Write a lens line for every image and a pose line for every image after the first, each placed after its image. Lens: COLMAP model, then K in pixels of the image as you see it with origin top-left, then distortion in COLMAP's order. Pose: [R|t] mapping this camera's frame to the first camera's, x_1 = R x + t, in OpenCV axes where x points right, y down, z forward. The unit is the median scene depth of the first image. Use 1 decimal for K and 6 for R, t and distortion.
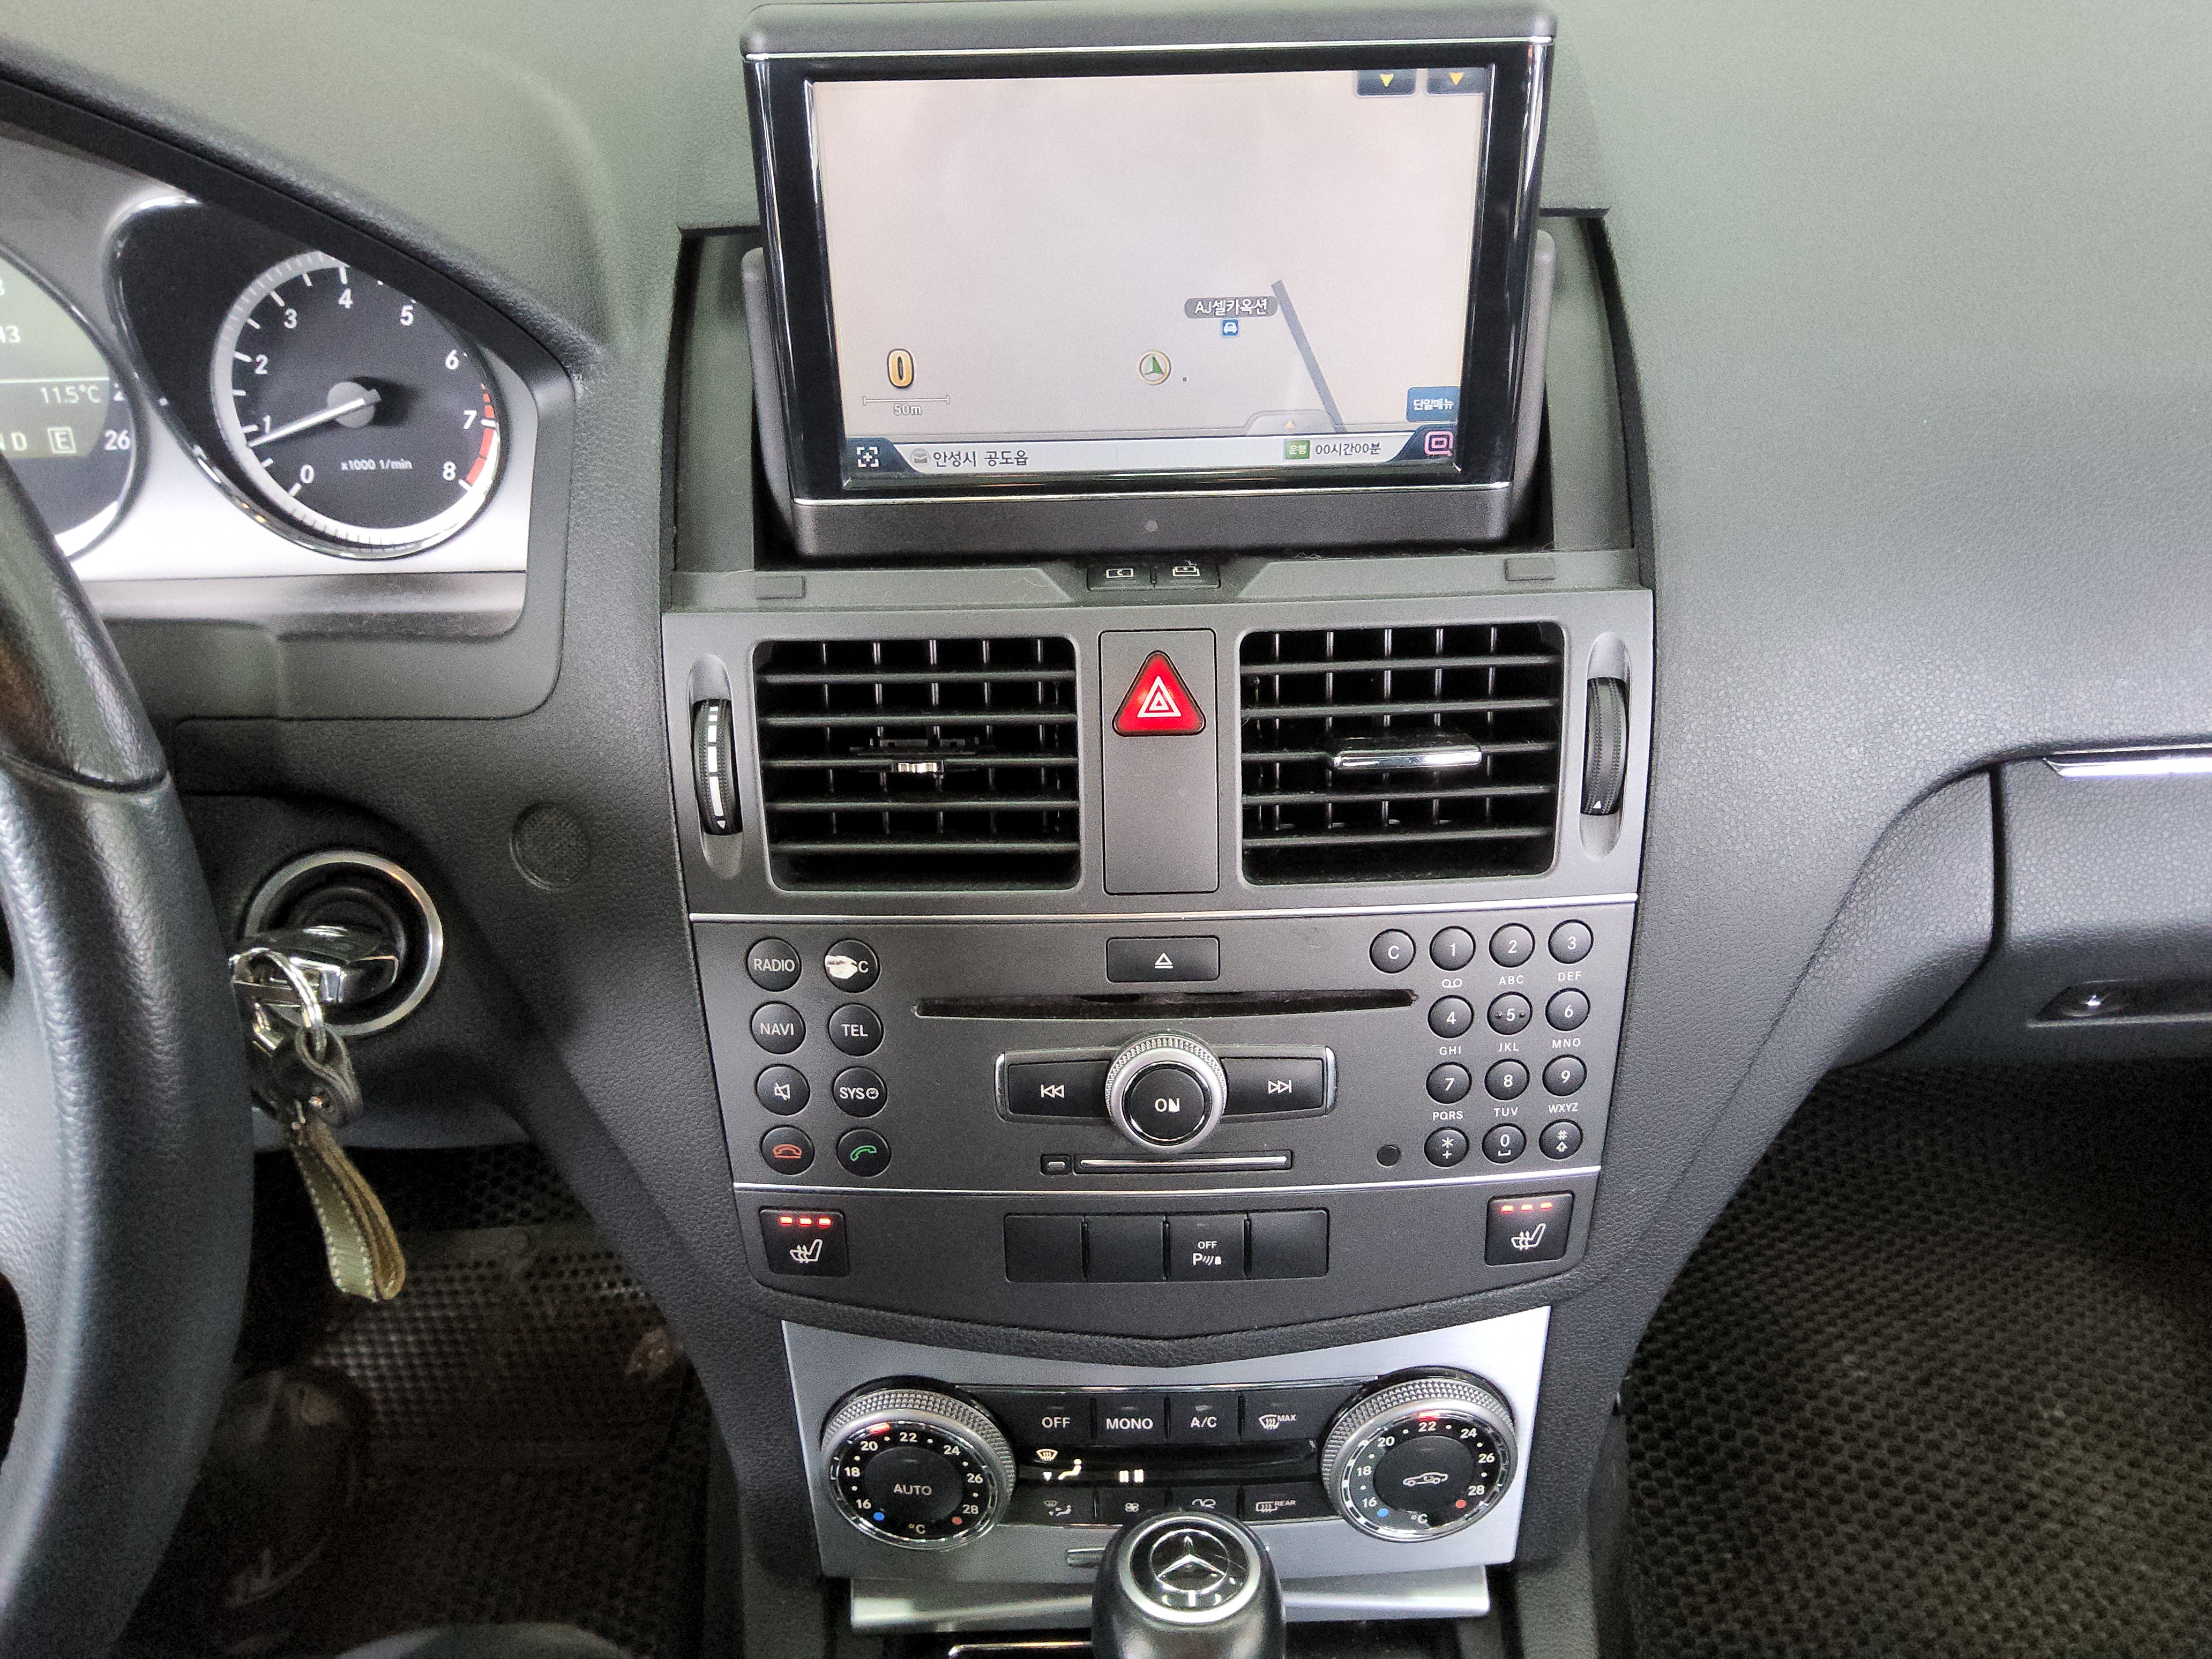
lens RADIAL K [[1726.6, 0, 1095.0], [0, 1726.6, 826.8], [0, 0, 1]] dist [0.003618, -0.025651]
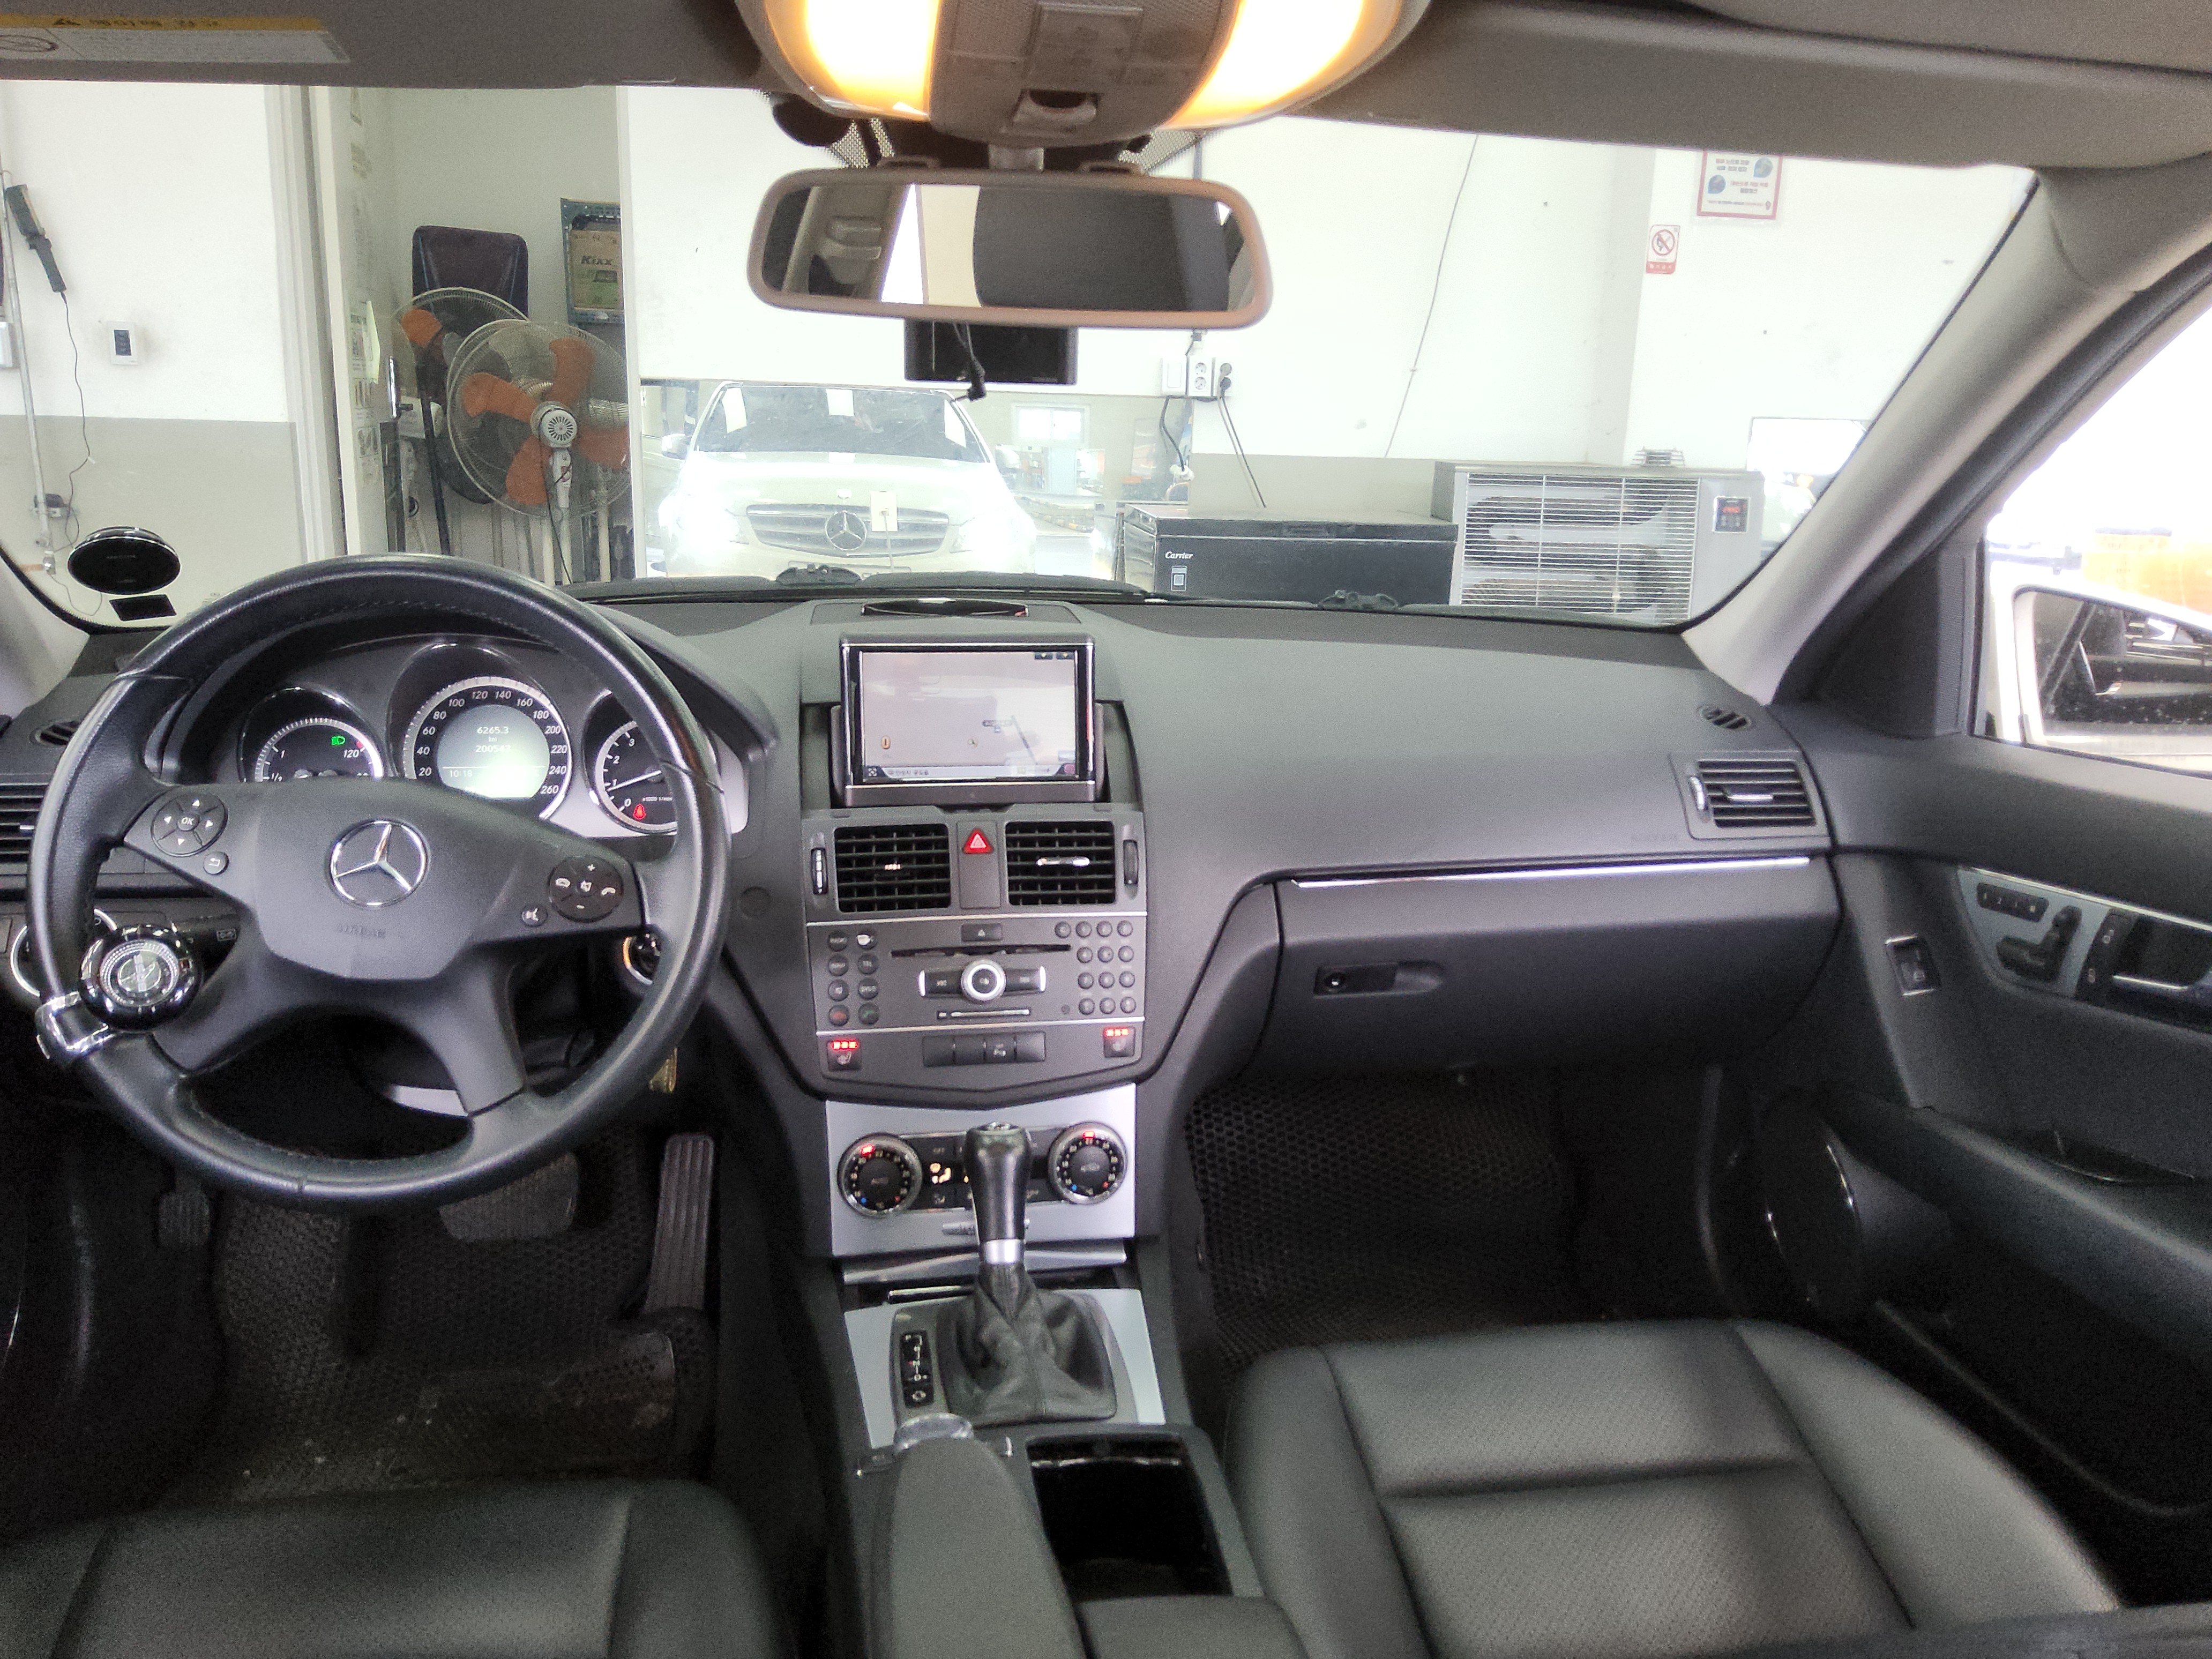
lens RADIAL K [[1726.6, 0, 1108.9], [0, 1726.6, 829.0], [0, 0, 1]] dist [0.003618, -0.025651]
pose [[0.987720, 0.003578, 0.156193, -0.190630], [0.058526, 0.918467, -0.391144, 1.012405], [-0.144858, 0.395482, 0.906979, -1.610667]]
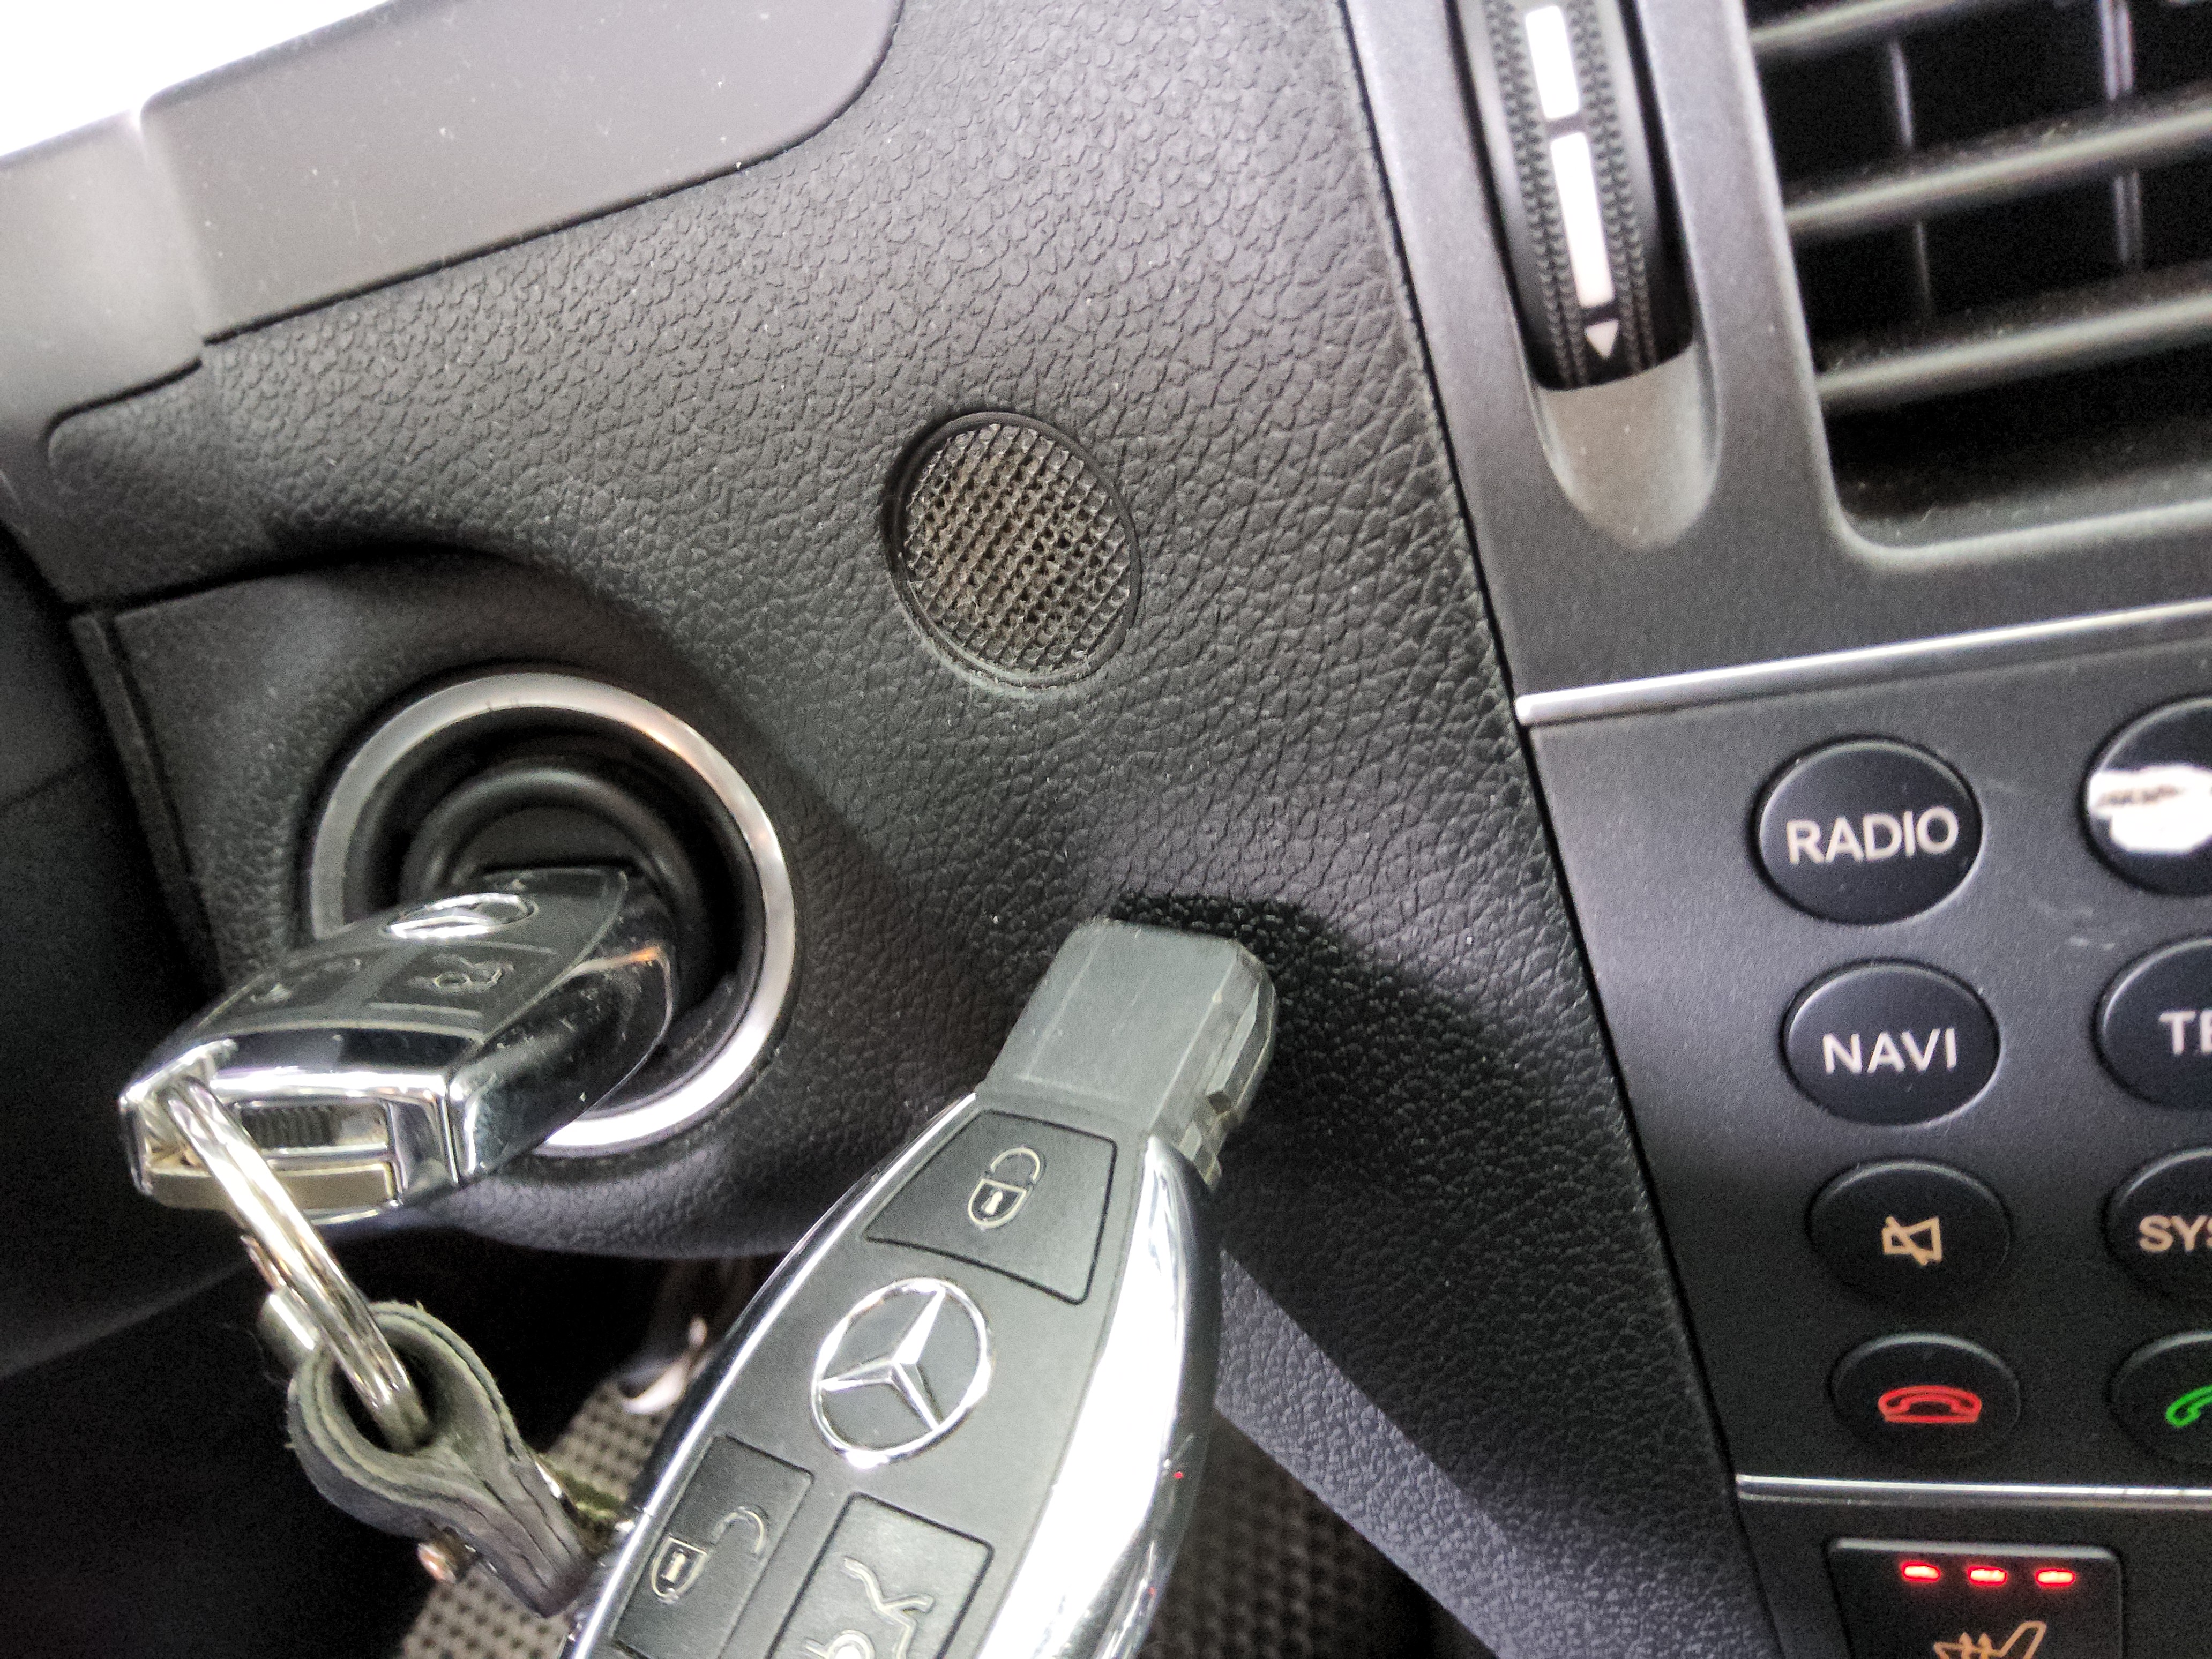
lens RADIAL K [[1726.6, 0, 1106.2], [0, 1726.6, 830.2], [0, 0, 1]] dist [0.003618, -0.025651]
pose [[0.948210, -0.145997, -0.282106, -0.223217], [0.193293, 0.969958, 0.147715, 0.016994], [0.252065, -0.194594, 0.947943, 0.720051]]
